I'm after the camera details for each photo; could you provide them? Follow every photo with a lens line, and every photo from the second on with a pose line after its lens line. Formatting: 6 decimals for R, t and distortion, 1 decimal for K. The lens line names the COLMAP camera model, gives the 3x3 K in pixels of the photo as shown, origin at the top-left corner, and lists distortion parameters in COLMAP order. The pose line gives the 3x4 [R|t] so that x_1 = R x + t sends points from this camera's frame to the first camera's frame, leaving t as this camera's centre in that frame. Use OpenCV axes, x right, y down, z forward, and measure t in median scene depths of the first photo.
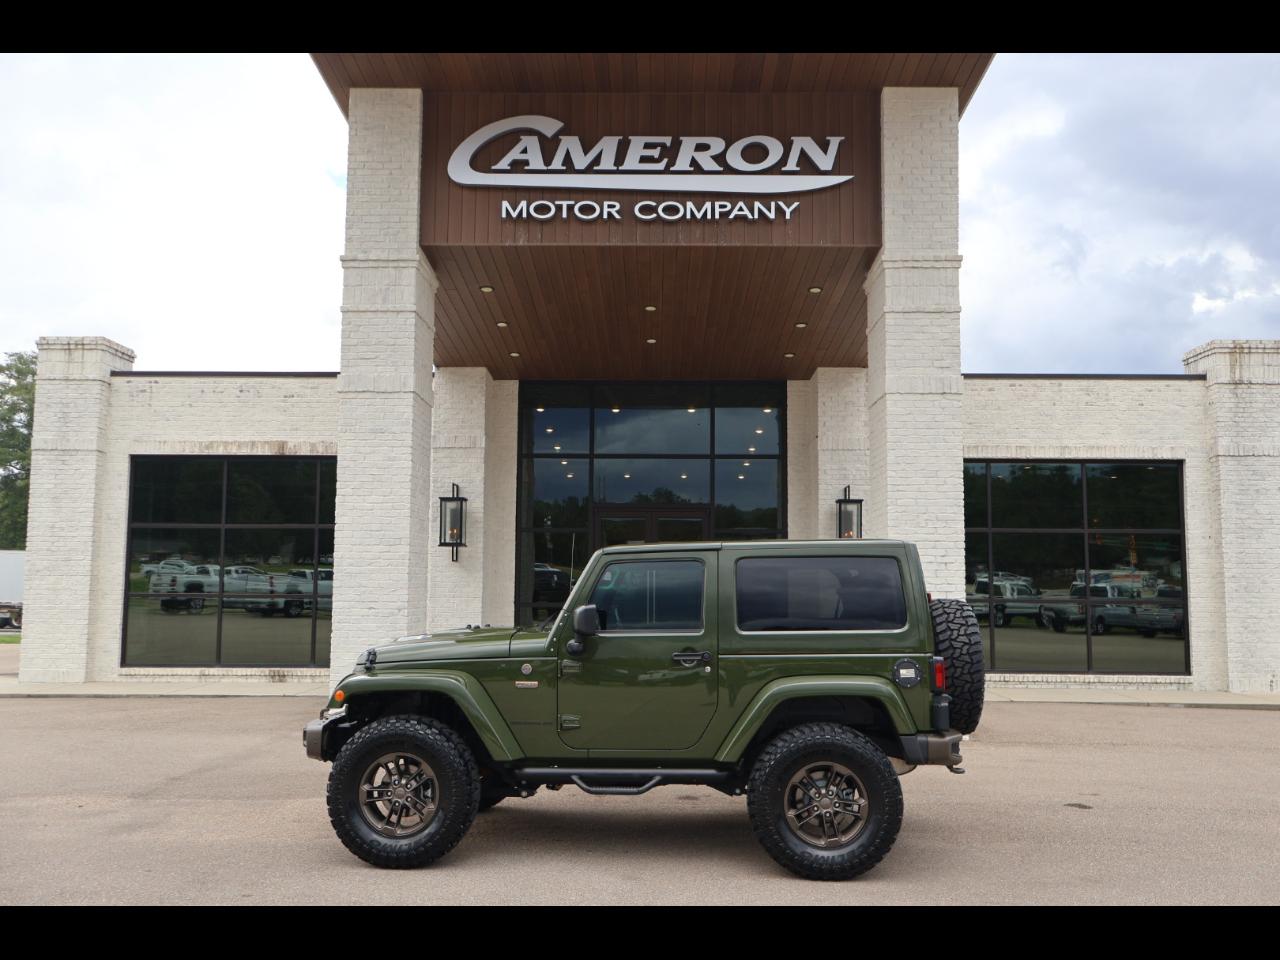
lens RADIAL K [[1105.5, 0, 646.6], [0, 1105.5, 487.3], [0, 0, 1]] dist [0.007063, 0.006152]
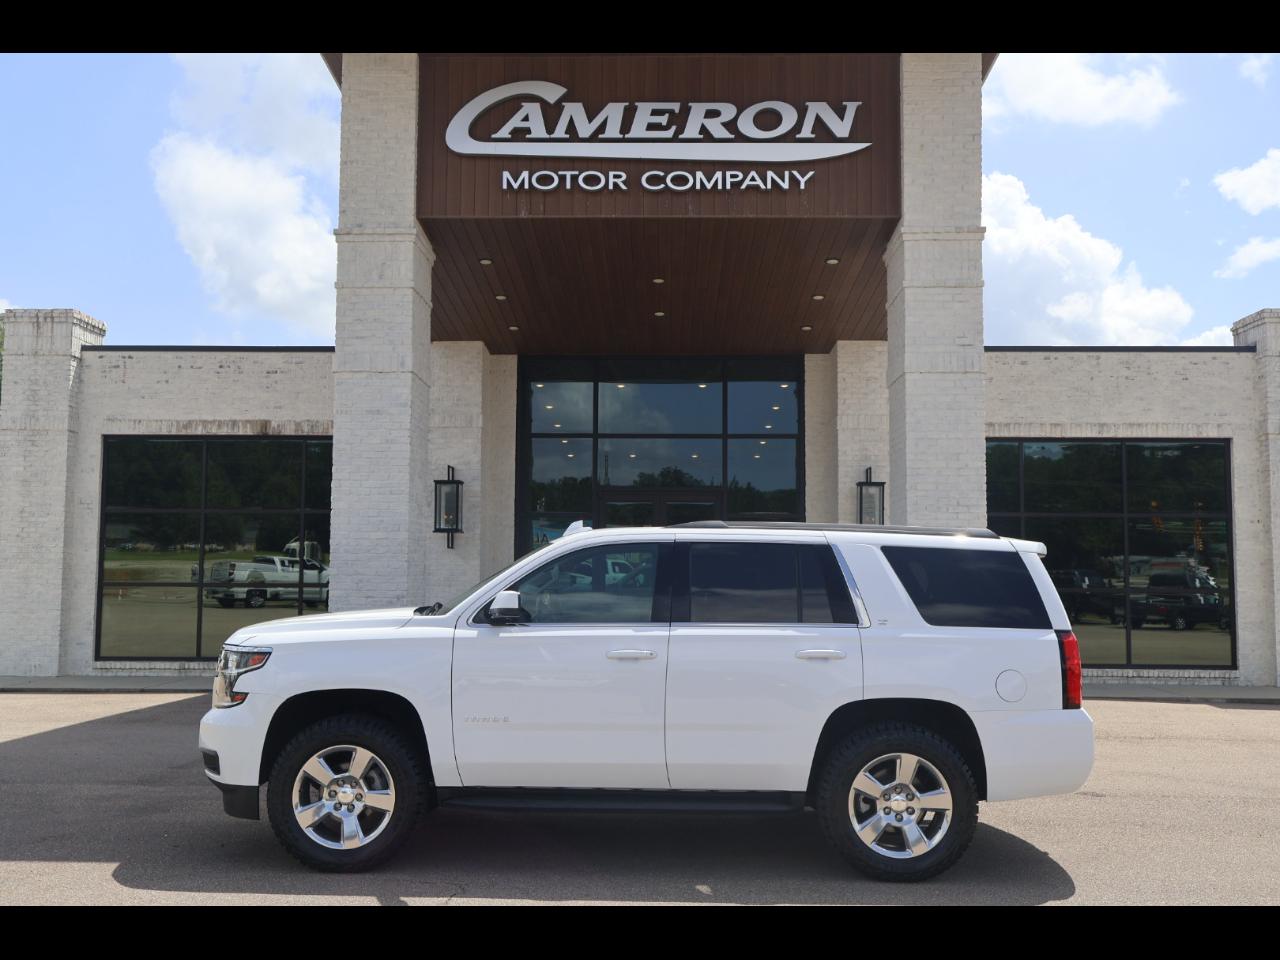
lens RADIAL K [[1293.4, 0, 640.3], [0, 1293.4, 479.6], [0, 0, 1]] dist [0.012804, 0.005490]
pose [[0.999953, -0.001666, -0.009588, -0.001765], [0.001804, 0.999895, 0.014395, -0.008484], [0.009563, -0.014412, 0.999850, -0.119568]]
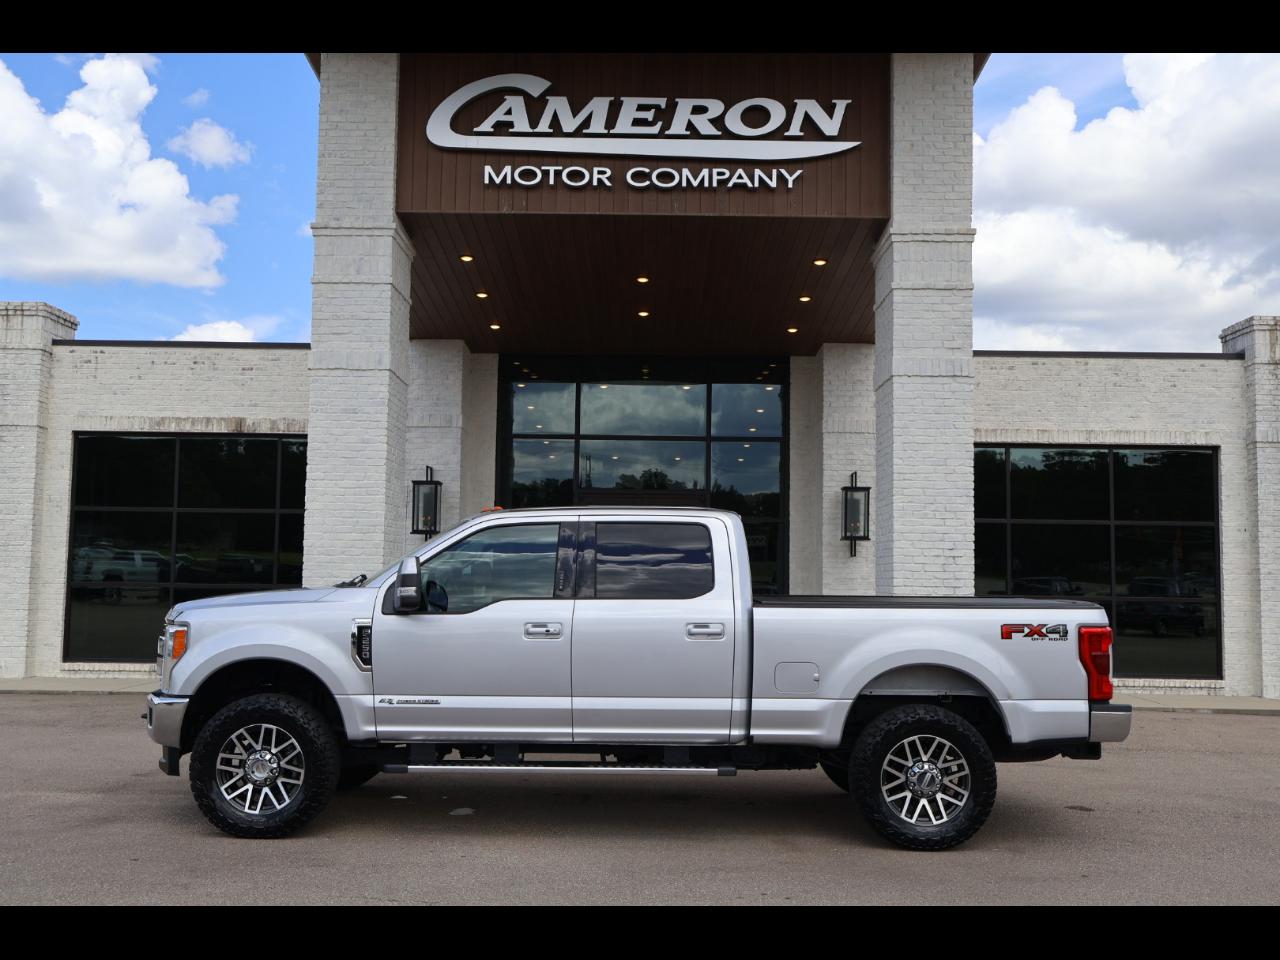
lens RADIAL K [[1289.8, 0, 642.2], [0, 1289.8, 481.9], [0, 0, 1]] dist [0.011922, 0.003299]
pose [[0.999954, 0.007923, 0.005400, -0.001453], [-0.008000, 0.999863, 0.014489, -0.008664], [-0.005285, -0.014532, 0.999880, -0.093957]]
